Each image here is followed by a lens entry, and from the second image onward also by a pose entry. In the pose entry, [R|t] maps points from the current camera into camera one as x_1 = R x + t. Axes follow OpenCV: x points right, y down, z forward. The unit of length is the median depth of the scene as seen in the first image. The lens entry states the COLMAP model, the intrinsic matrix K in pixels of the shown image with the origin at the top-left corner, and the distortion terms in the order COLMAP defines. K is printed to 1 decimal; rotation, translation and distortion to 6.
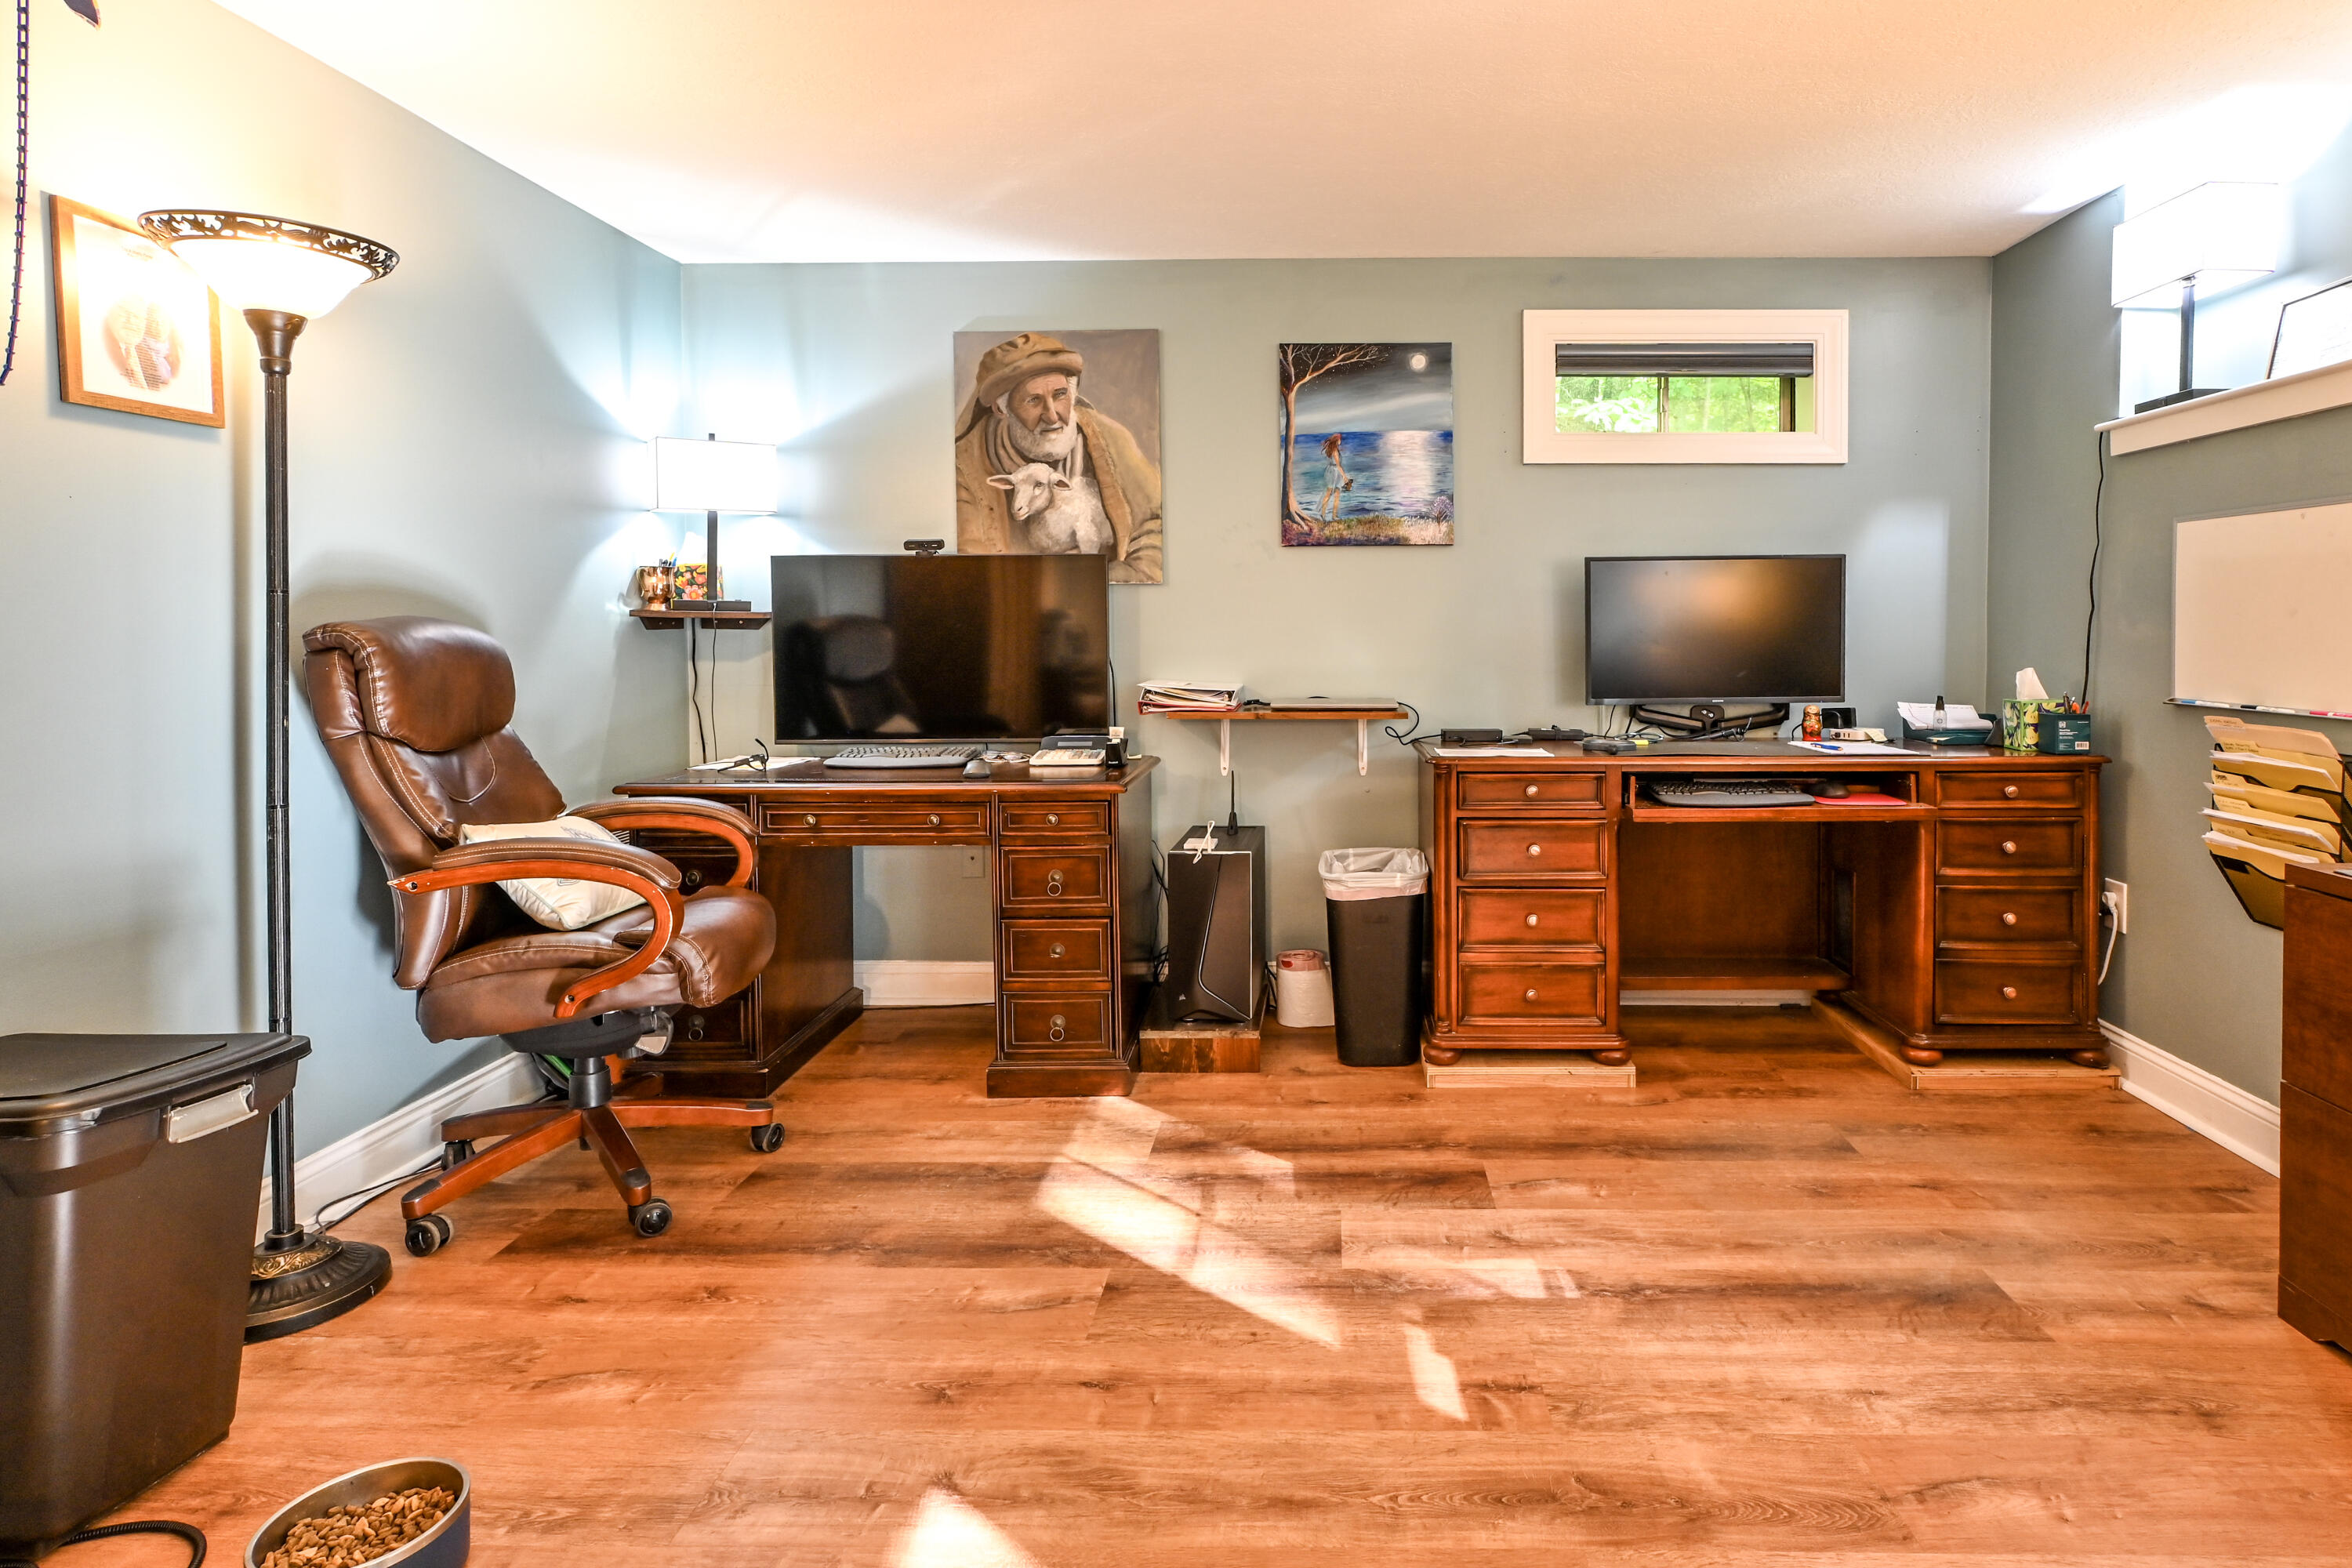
lens RADIAL K [[1197.4, 0, 1288.3], [0, 1197.4, 655.4], [0, 0, 1]] dist [0.000371, 0.000495]
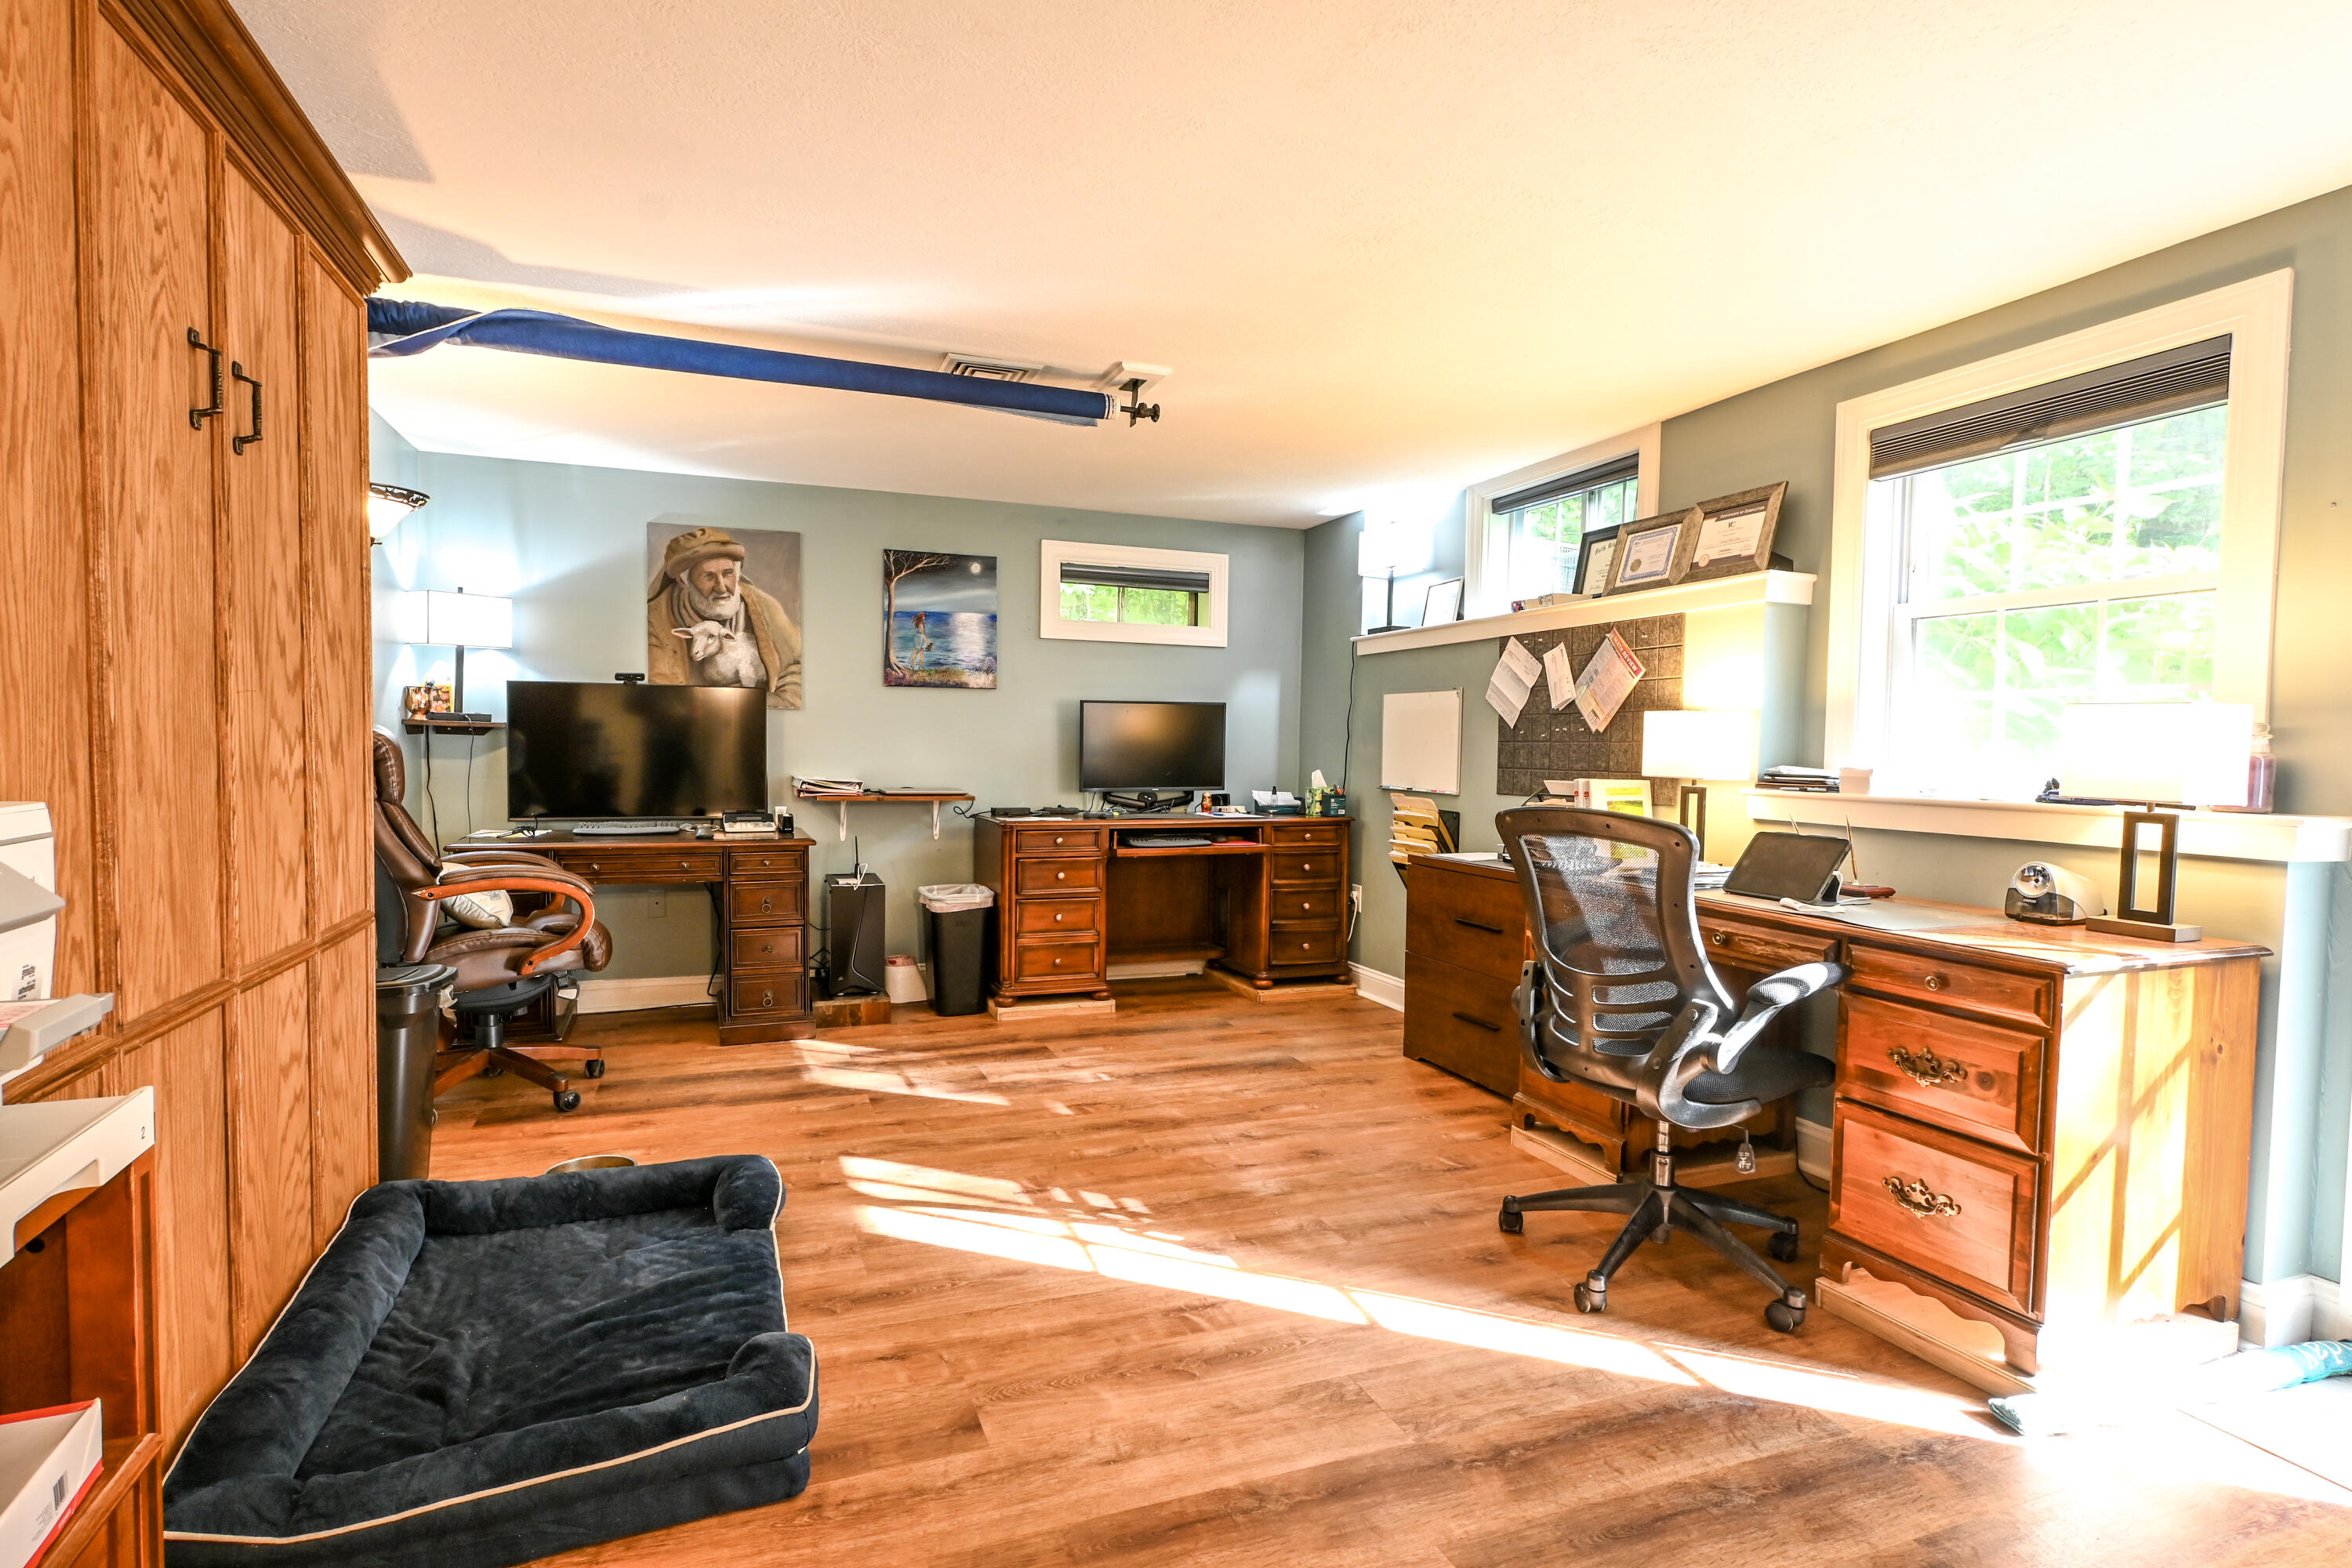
lens RADIAL K [[1235.0, 0, 1145.2], [0, 1235.0, 788.0], [0, 0, 1]] dist [-0.001470, 0.000277]
pose [[0.923970, 0.002064, 0.382460, -0.305442], [-0.008567, 0.999846, 0.015301, 0.010015], [-0.382369, -0.017415, 0.923845, -0.567489]]
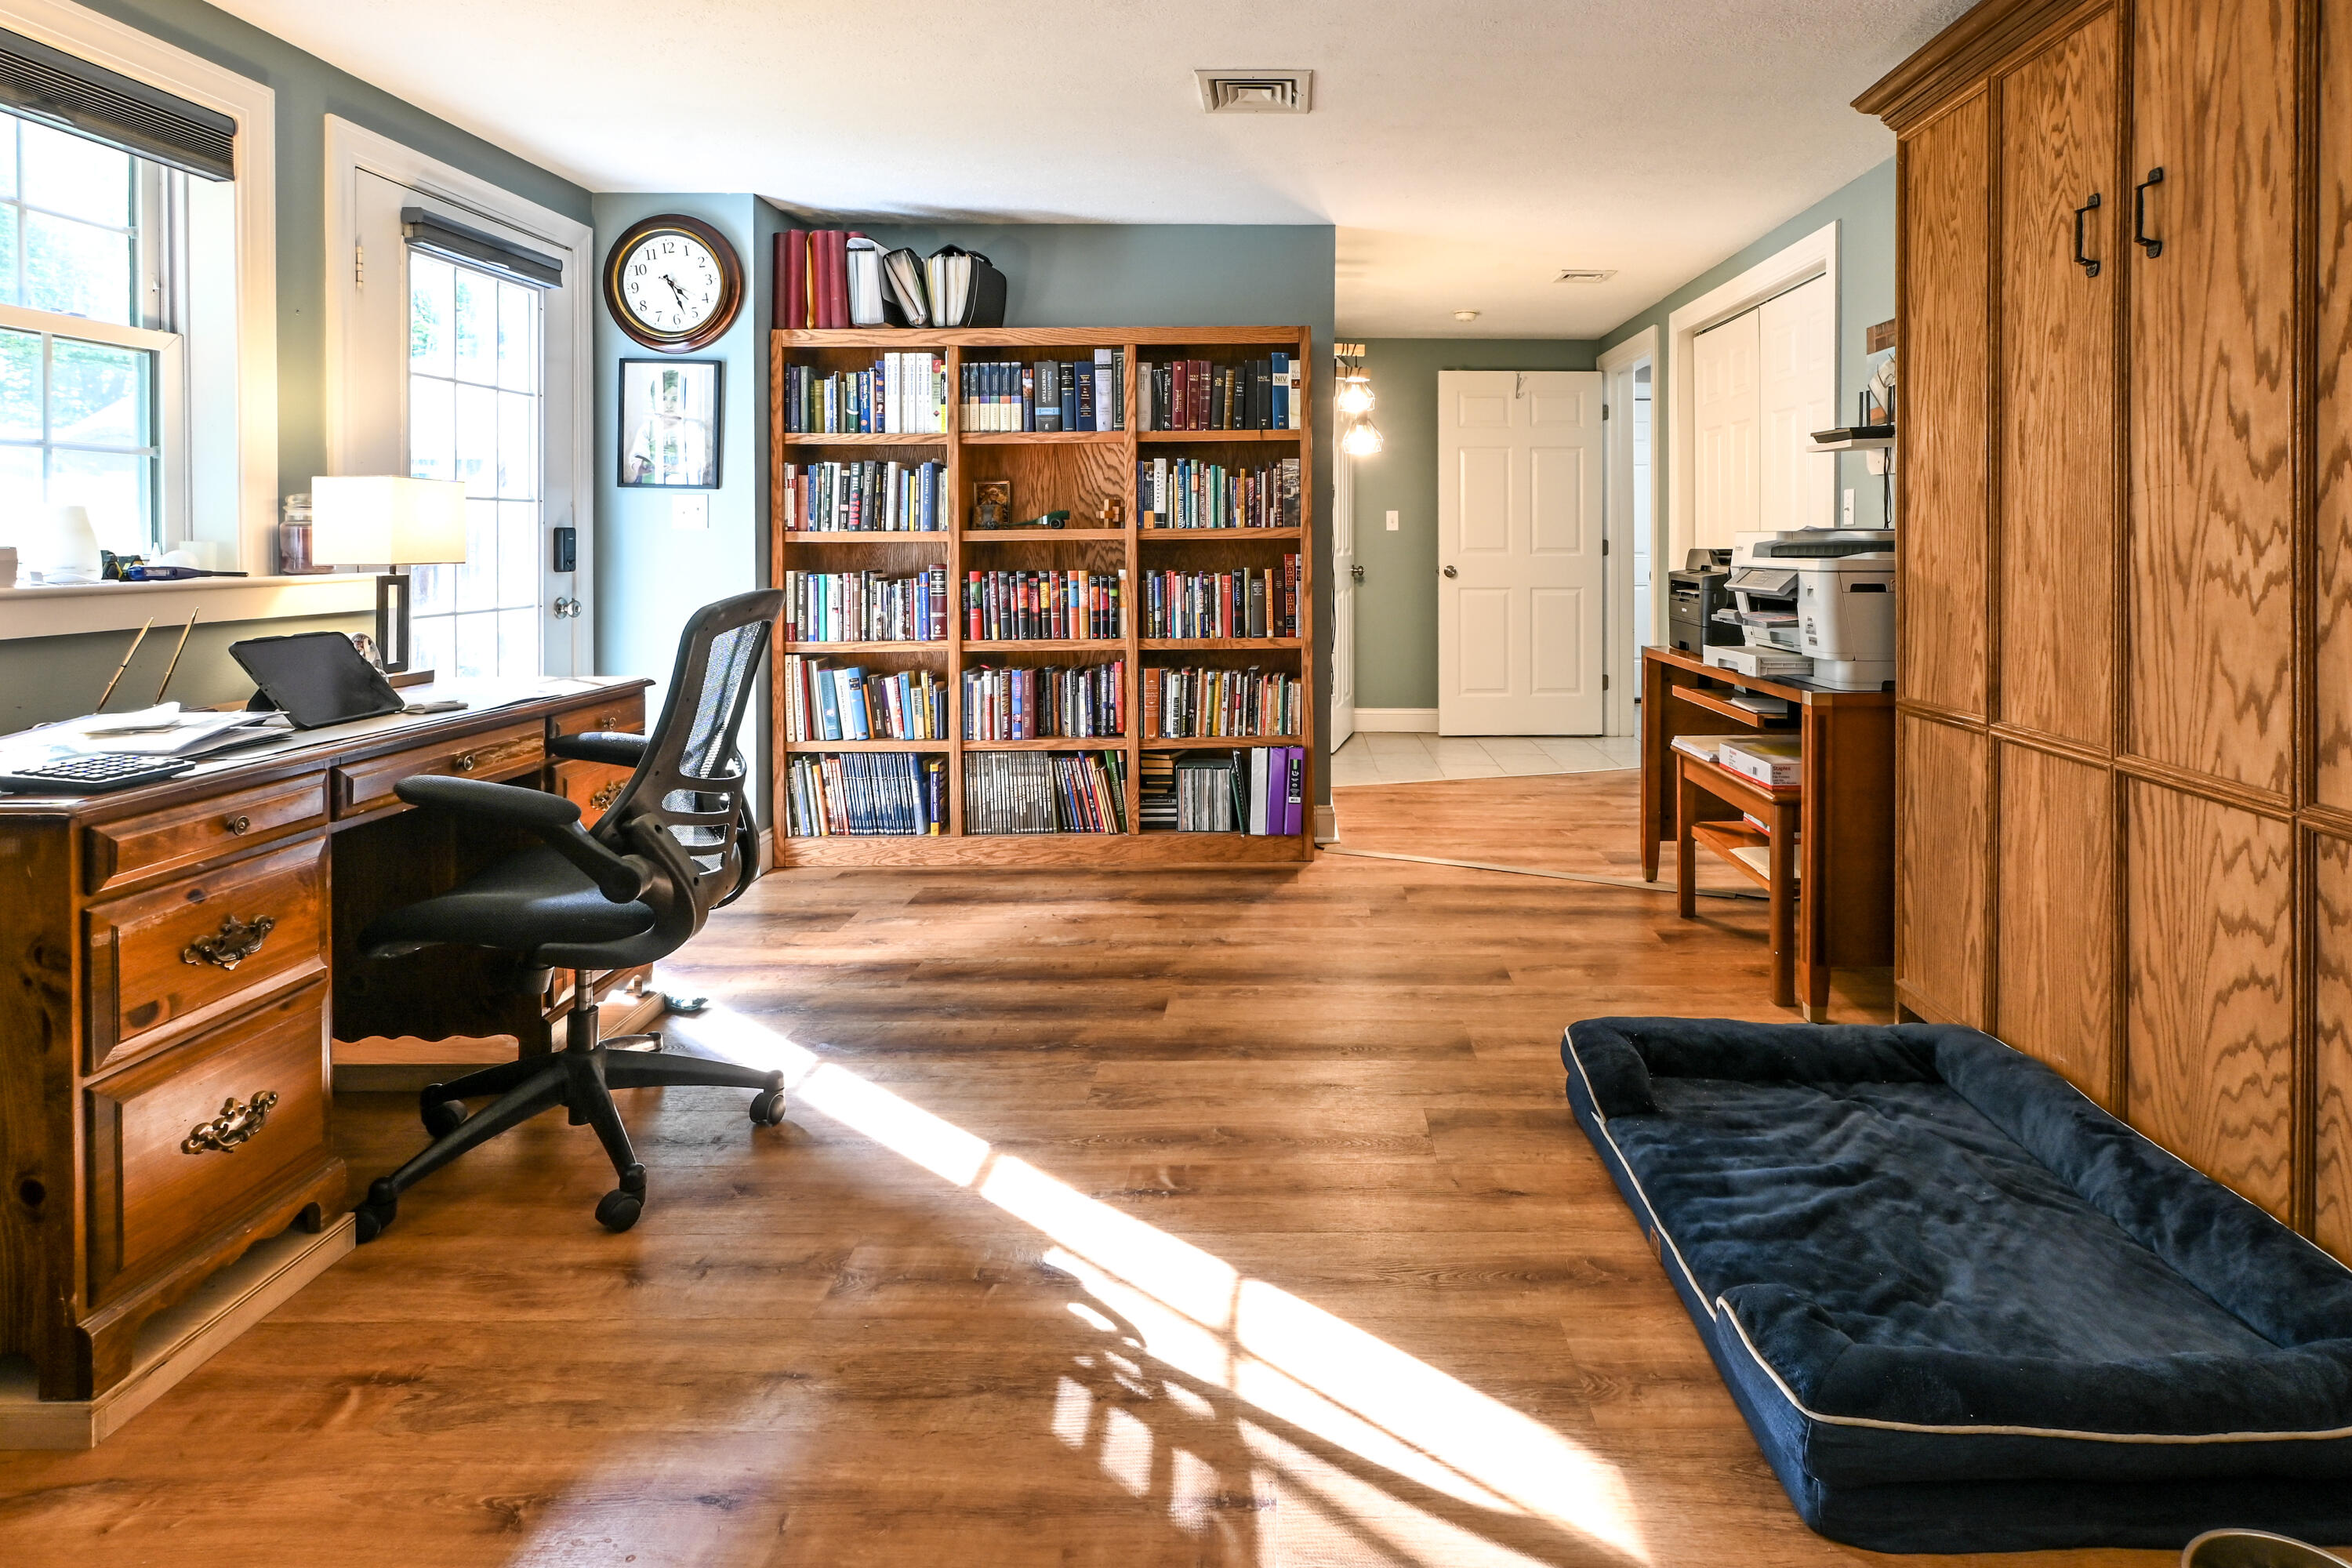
lens RADIAL K [[1106.4, 0, 1243.3], [0, 1106.4, 552.1], [0, 0, 1]] dist [0.001349, 0.000466]
pose [[-0.999929, 0.000997, -0.011843, -0.013340], [0.000569, 0.999349, 0.036059, -0.013214], [0.011872, 0.036050, -0.999279, 0.739396]]
